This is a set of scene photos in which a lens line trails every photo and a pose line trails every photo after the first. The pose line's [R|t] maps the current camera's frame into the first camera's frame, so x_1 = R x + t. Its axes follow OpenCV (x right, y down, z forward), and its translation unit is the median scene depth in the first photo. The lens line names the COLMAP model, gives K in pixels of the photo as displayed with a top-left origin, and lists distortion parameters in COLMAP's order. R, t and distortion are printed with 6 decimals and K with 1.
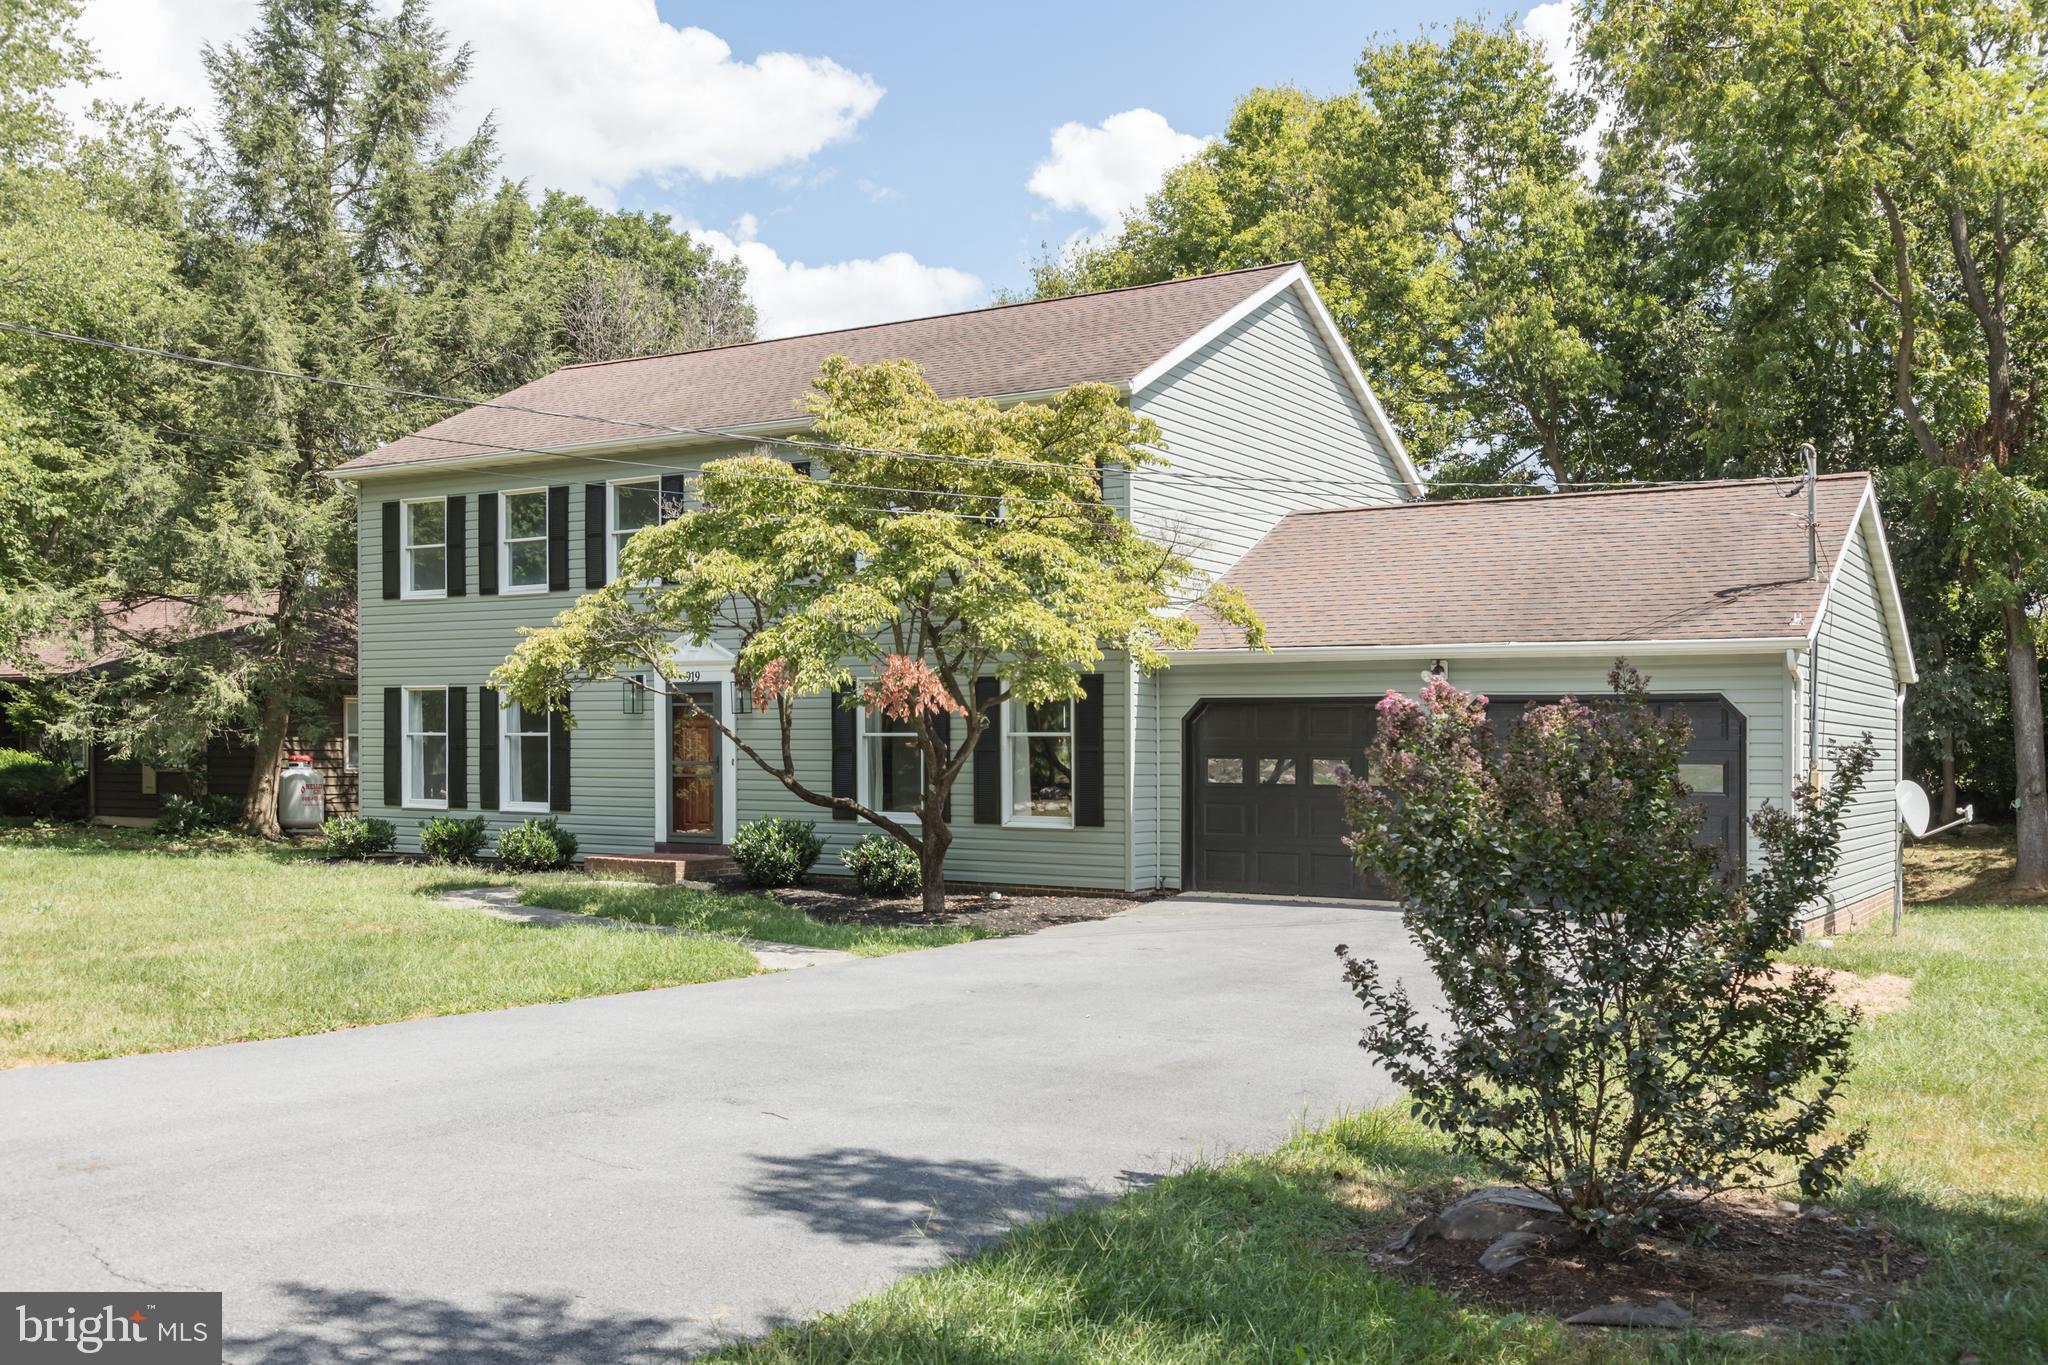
lens RADIAL K [[1881.8, 0, 1022.8], [0, 1881.8, 812.6], [0, 0, 1]] dist [-0.000737, 0.004775]
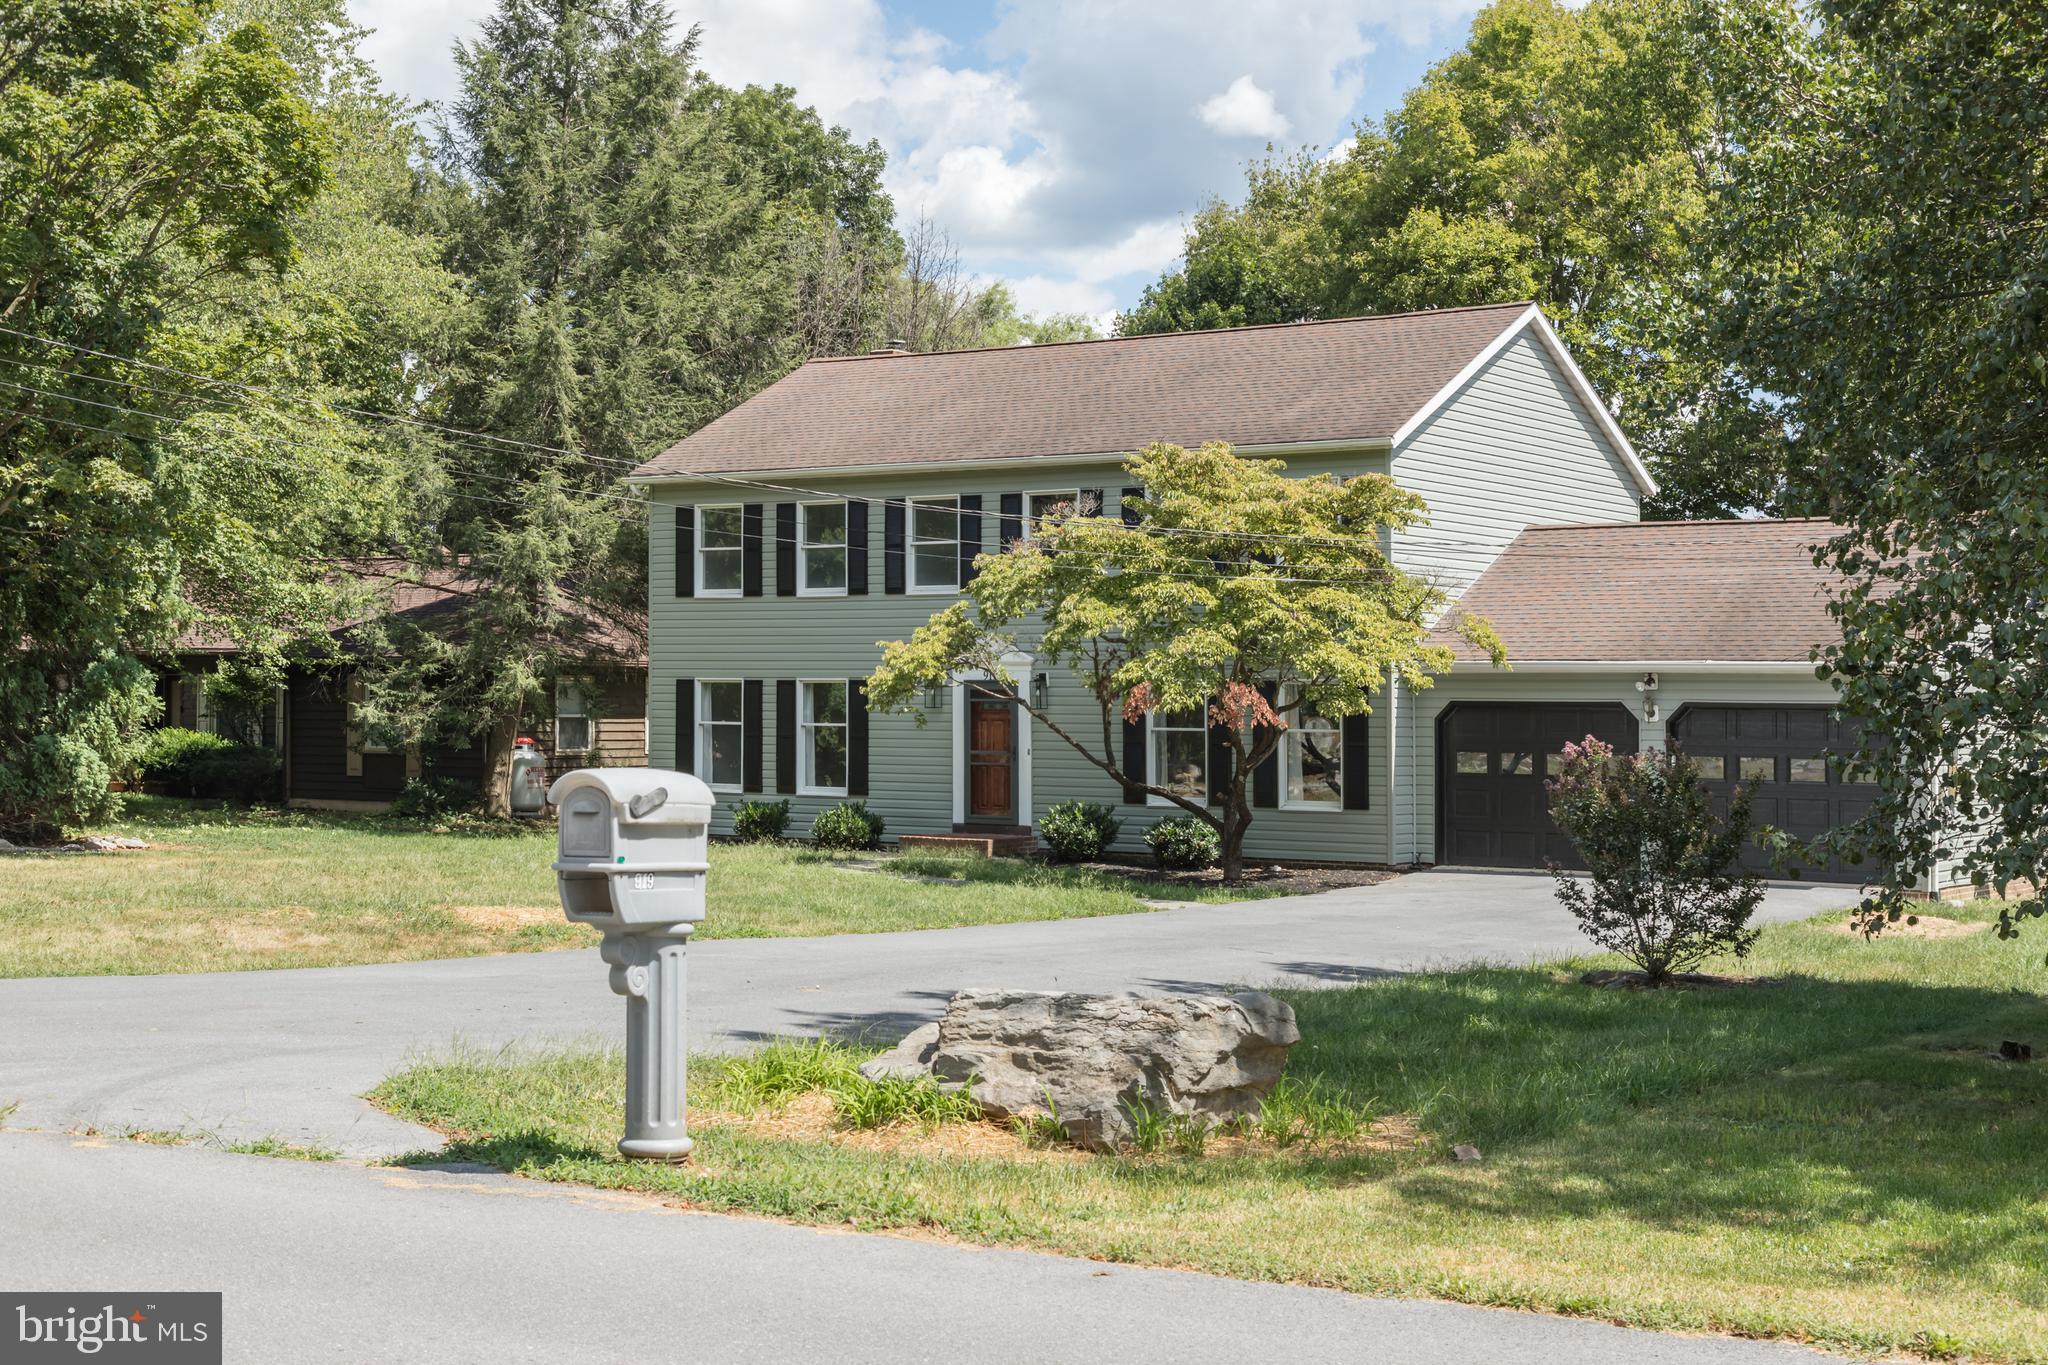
lens RADIAL K [[2785.2, 0, 1024.0], [0, 2785.2, 682.5], [0, 0, 1]] dist [0.023262, 0.020780]
pose [[0.999177, 0.000182, -0.040571, -0.100851], [-0.001817, 0.999188, -0.040249, -0.001537], [0.040531, 0.040289, 0.998366, -0.745381]]
